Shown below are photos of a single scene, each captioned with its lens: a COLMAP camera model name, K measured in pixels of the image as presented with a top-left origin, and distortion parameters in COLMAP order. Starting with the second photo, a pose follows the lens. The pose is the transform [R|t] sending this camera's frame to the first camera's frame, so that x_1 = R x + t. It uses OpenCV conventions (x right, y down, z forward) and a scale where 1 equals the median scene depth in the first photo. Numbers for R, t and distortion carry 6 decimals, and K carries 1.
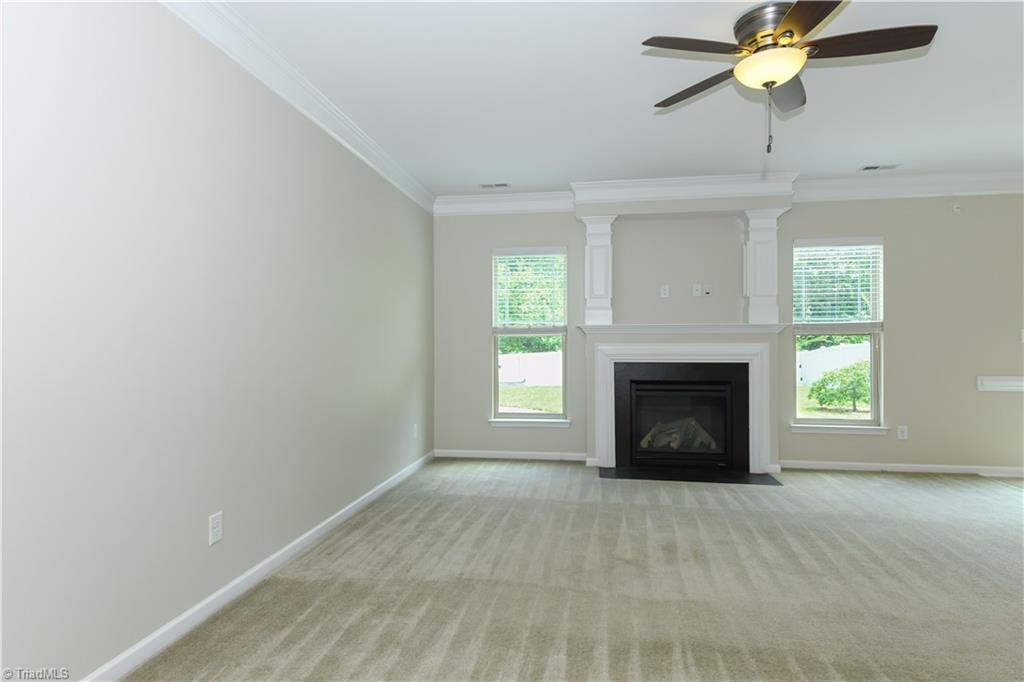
lens RADIAL K [[572.9, 0, 512.0], [0, 572.9, 341.0], [0, 0, 1]] dist [0.031406, -0.000897]
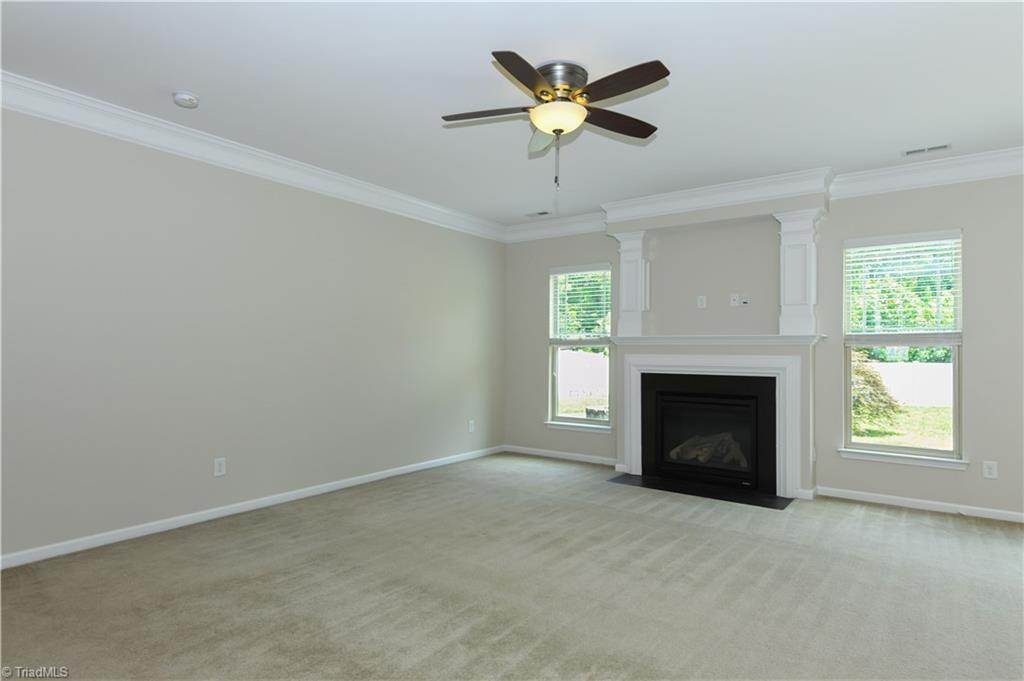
lens RADIAL K [[572.9, 0, 512.0], [0, 572.9, 340.5], [0, 0, 1]] dist [0.031406, -0.000897]
pose [[0.886524, -0.001405, -0.462681, 0.452920], [-0.006784, 0.999848, -0.016035, -0.003055], [0.462633, 0.017355, 0.886380, -0.023409]]
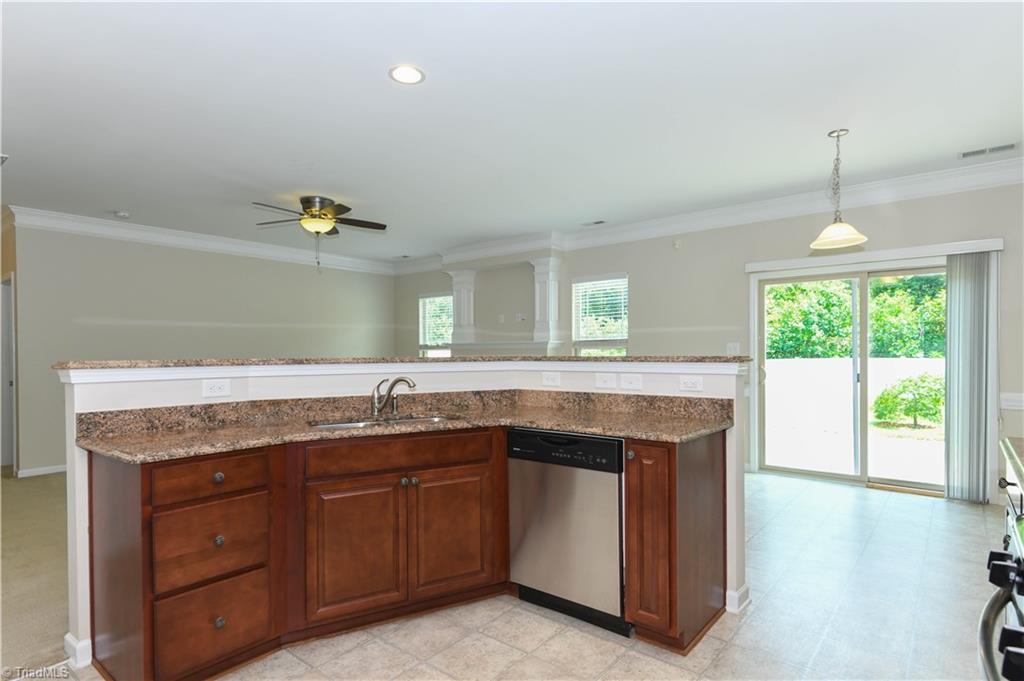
lens RADIAL K [[534.2, 0, 512.0], [0, 534.2, 340.5], [0, 0, 1]] dist [0.015851, -0.000952]
pose [[0.856869, -0.013750, -0.515351, 1.016019], [0.005851, 0.999839, -0.016948, -0.010625], [0.515501, 0.011506, 0.856811, -0.129568]]
